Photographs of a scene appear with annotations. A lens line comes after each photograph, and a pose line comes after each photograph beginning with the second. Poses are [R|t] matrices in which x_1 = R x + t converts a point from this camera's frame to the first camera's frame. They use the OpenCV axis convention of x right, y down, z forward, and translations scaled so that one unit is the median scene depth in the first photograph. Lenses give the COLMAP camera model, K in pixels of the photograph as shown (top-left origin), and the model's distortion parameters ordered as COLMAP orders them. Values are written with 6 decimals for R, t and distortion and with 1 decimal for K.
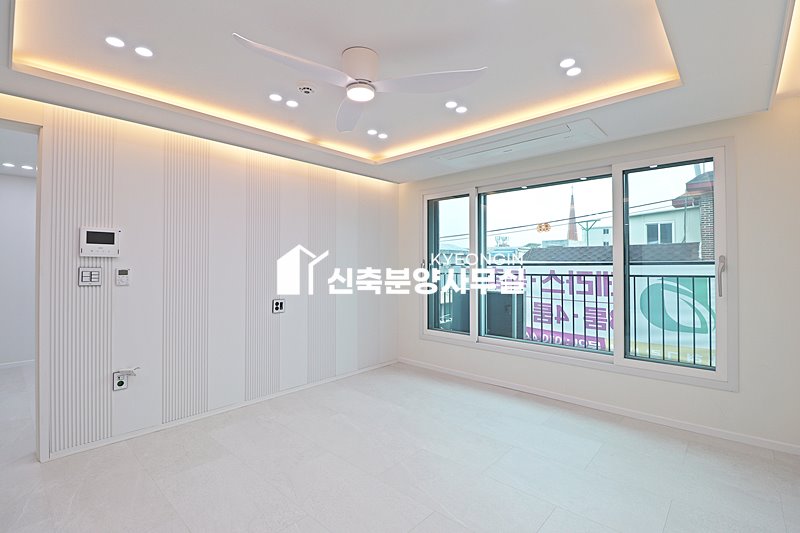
lens RADIAL K [[367.9, 0, 402.1], [0, 367.9, 258.9], [0, 0, 1]] dist [-0.011206, -0.001367]
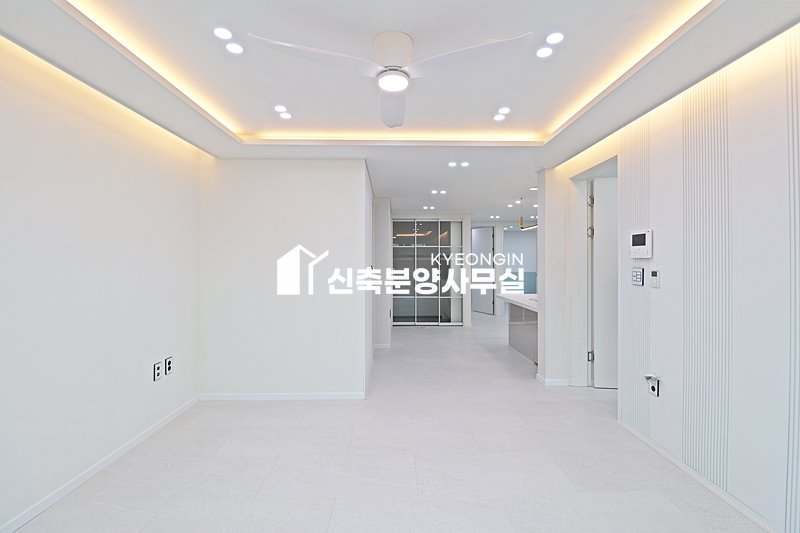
lens RADIAL K [[367.9, 0, 405.5], [0, 367.9, 261.0], [0, 0, 1]] dist [-0.011206, -0.001367]
pose [[-0.717643, 0.003073, -0.696404, 0.236948], [0.015281, 0.999819, -0.011335, 0.002831], [0.696243, -0.018776, -0.717560, 0.792235]]
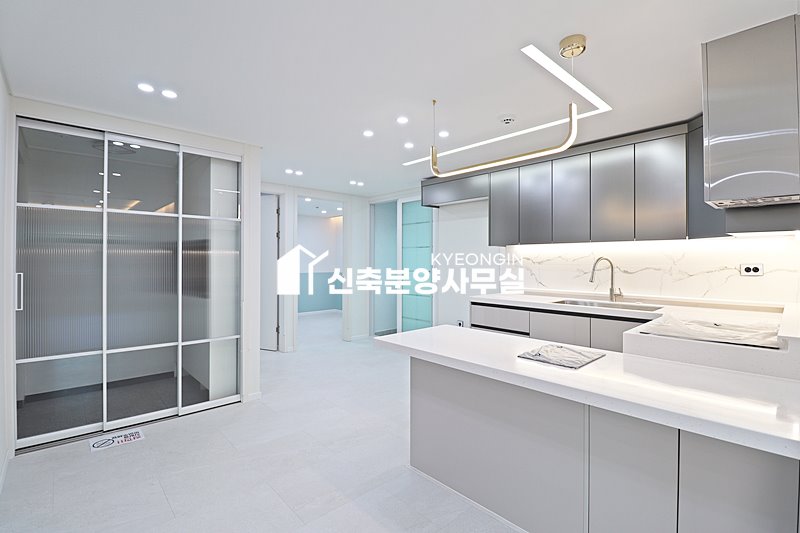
lens RADIAL K [[367.9, 0, 388.8], [0, 367.9, 257.8], [0, 0, 1]] dist [-0.011206, -0.001367]
pose [[-0.109942, -0.005794, -0.993921, -0.482662], [0.015738, 0.999847, -0.007569, 0.007673], [0.993813, -0.016475, -0.109834, 0.089076]]
